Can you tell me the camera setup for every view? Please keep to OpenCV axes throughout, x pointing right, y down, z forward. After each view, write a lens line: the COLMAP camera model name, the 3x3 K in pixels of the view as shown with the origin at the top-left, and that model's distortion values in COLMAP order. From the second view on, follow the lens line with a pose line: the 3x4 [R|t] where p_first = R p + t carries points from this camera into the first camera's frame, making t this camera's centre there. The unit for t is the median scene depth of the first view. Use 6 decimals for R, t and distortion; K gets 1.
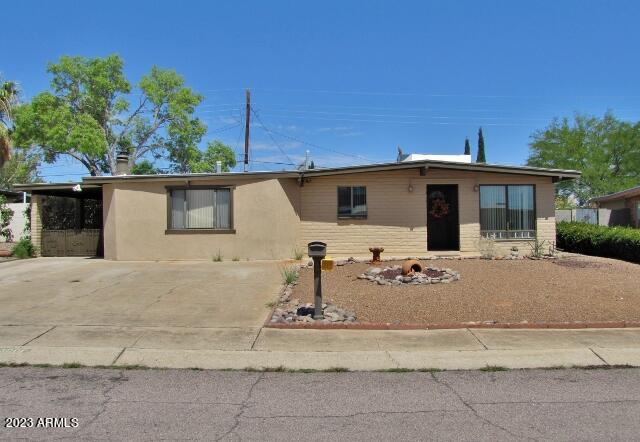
lens RADIAL K [[538.4, 0, 320.0], [0, 538.4, 221.0], [0, 0, 1]] dist [-0.124174, 0.010318]
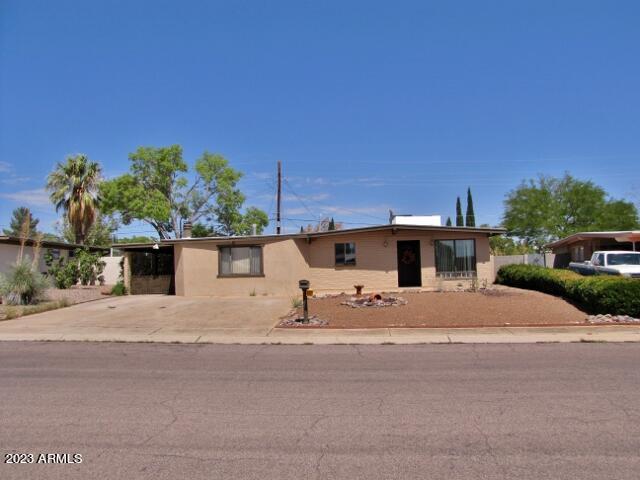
lens RADIAL K [[539.6, 0, 334.7], [0, 539.6, 237.9], [0, 0, 1]] dist [-0.180054, 0.157880]
pose [[0.998490, -0.018730, -0.051649, 0.105987], [0.016072, 0.998548, -0.051411, -0.004467], [0.052537, 0.050503, 0.997341, -0.437513]]
